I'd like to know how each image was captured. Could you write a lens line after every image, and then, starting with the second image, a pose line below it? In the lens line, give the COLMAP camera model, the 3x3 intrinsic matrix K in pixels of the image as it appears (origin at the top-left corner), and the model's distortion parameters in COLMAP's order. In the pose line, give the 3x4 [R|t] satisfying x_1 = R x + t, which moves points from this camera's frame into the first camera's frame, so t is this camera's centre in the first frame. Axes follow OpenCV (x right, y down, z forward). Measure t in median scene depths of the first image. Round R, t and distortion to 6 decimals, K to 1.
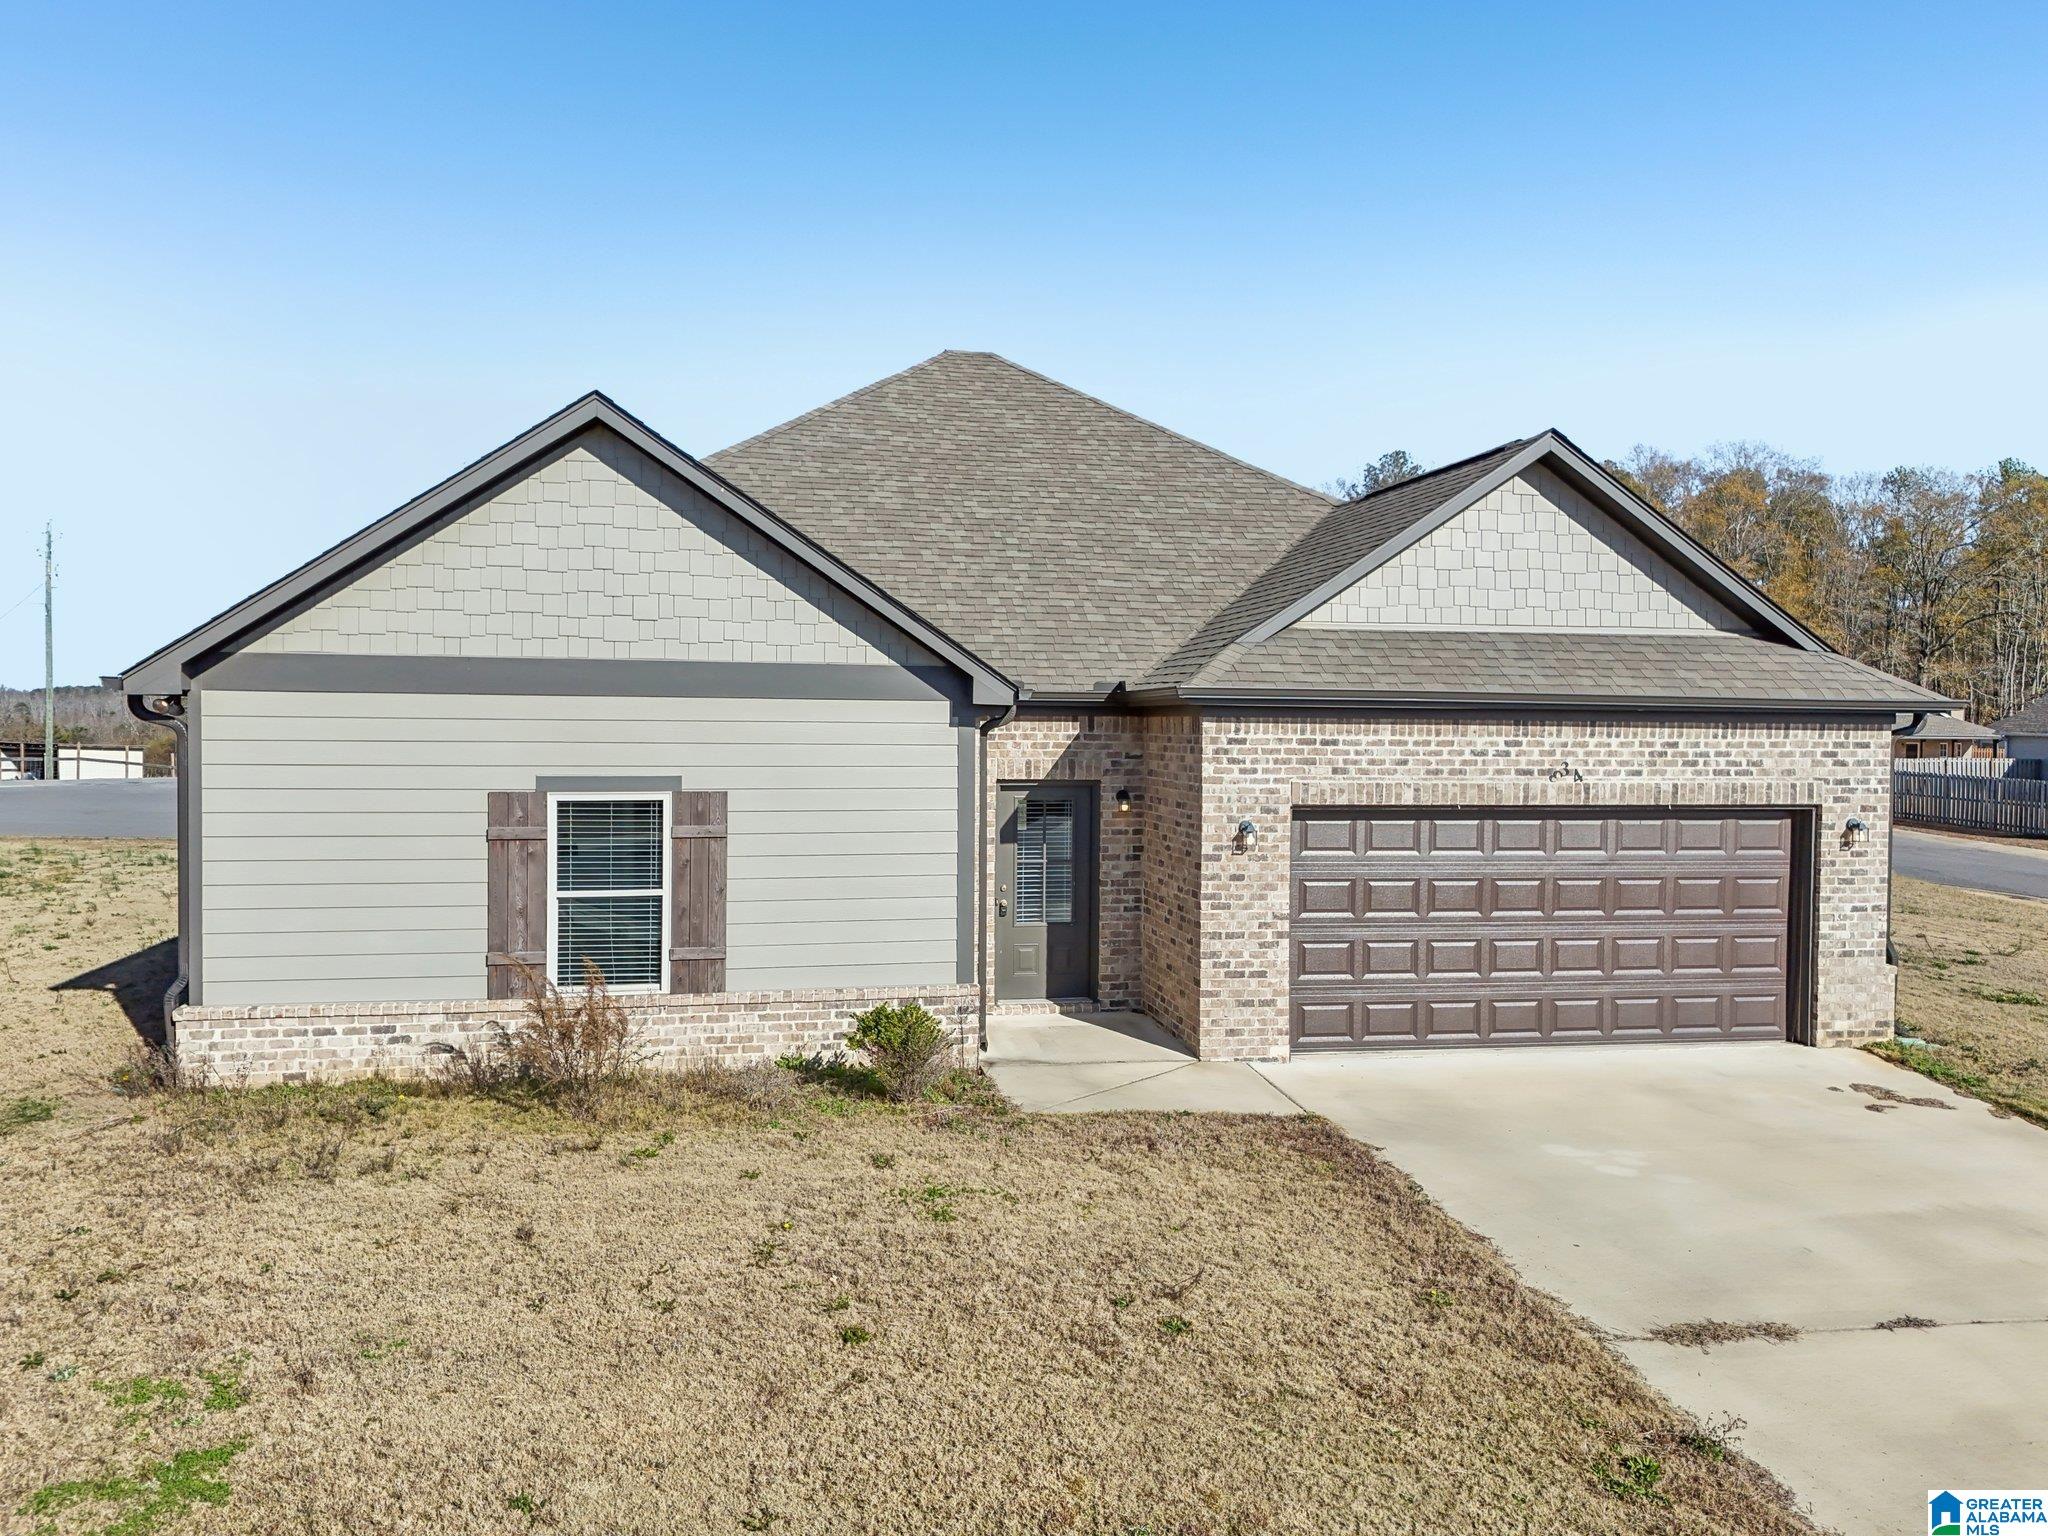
lens RADIAL K [[1514.4, 0, 1043.2], [0, 1514.4, 760.5], [0, 0, 1]] dist [0.092945, -0.107866]
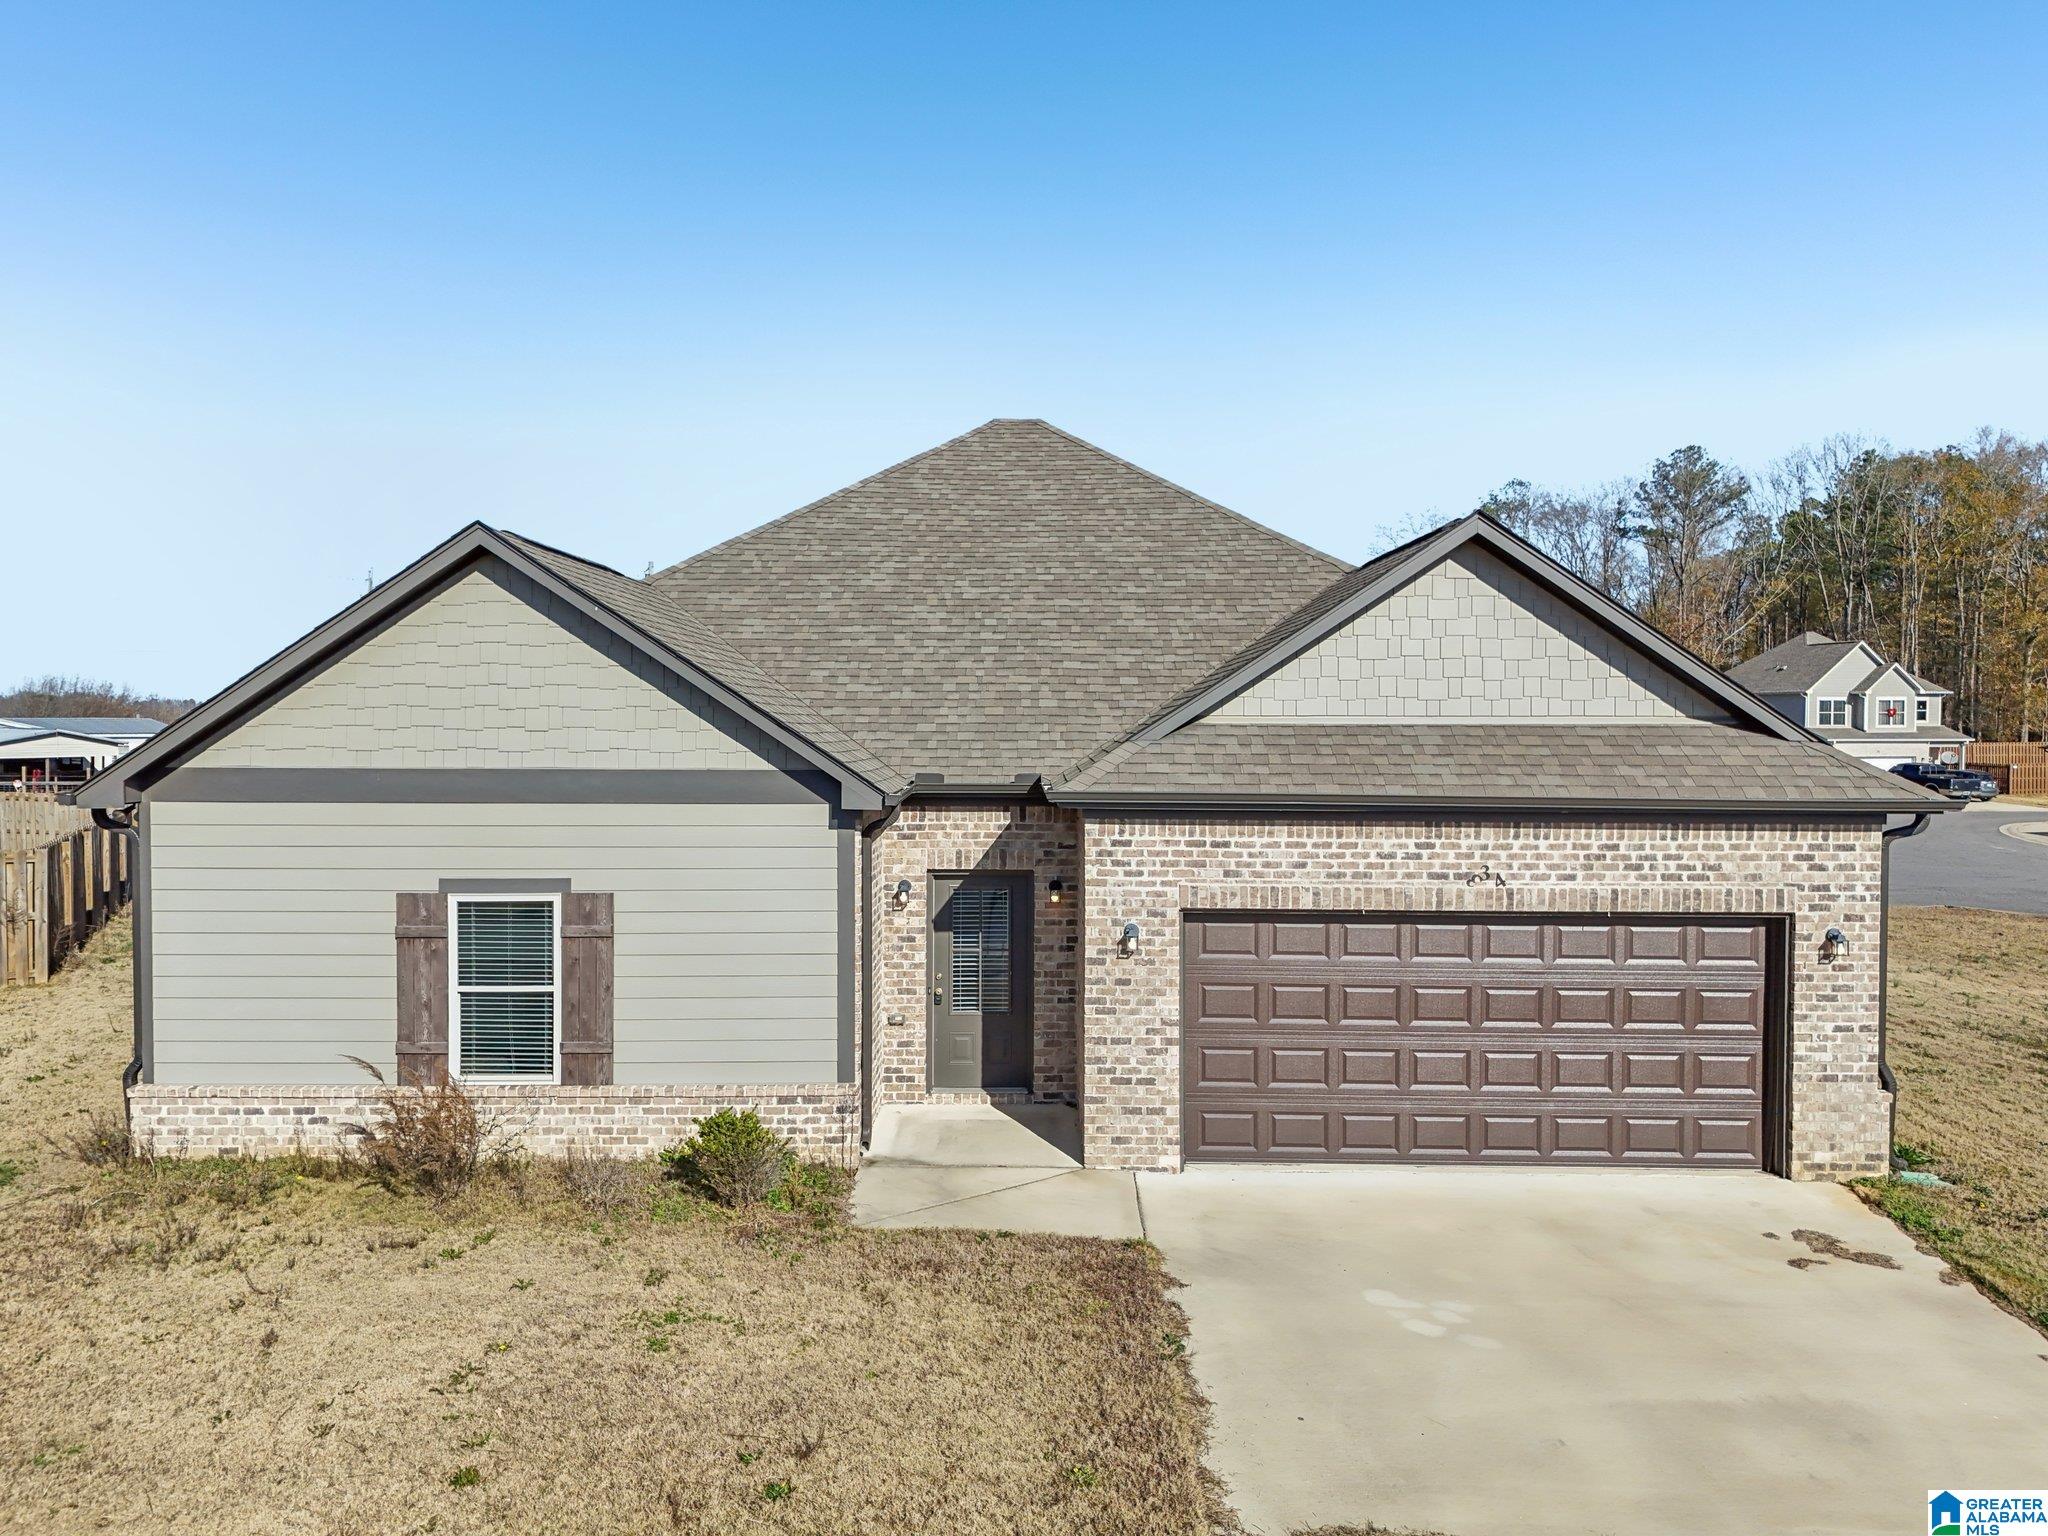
lens RADIAL K [[1514.4, 0, 1037.9], [0, 1514.4, 765.1], [0, 0, 1]] dist [0.092945, -0.107866]
pose [[0.980744, -0.000417, -0.195296, 0.259390], [0.000055, 0.999998, -0.001859, -0.060038], [0.195296, 0.001812, 0.980743, 0.024917]]
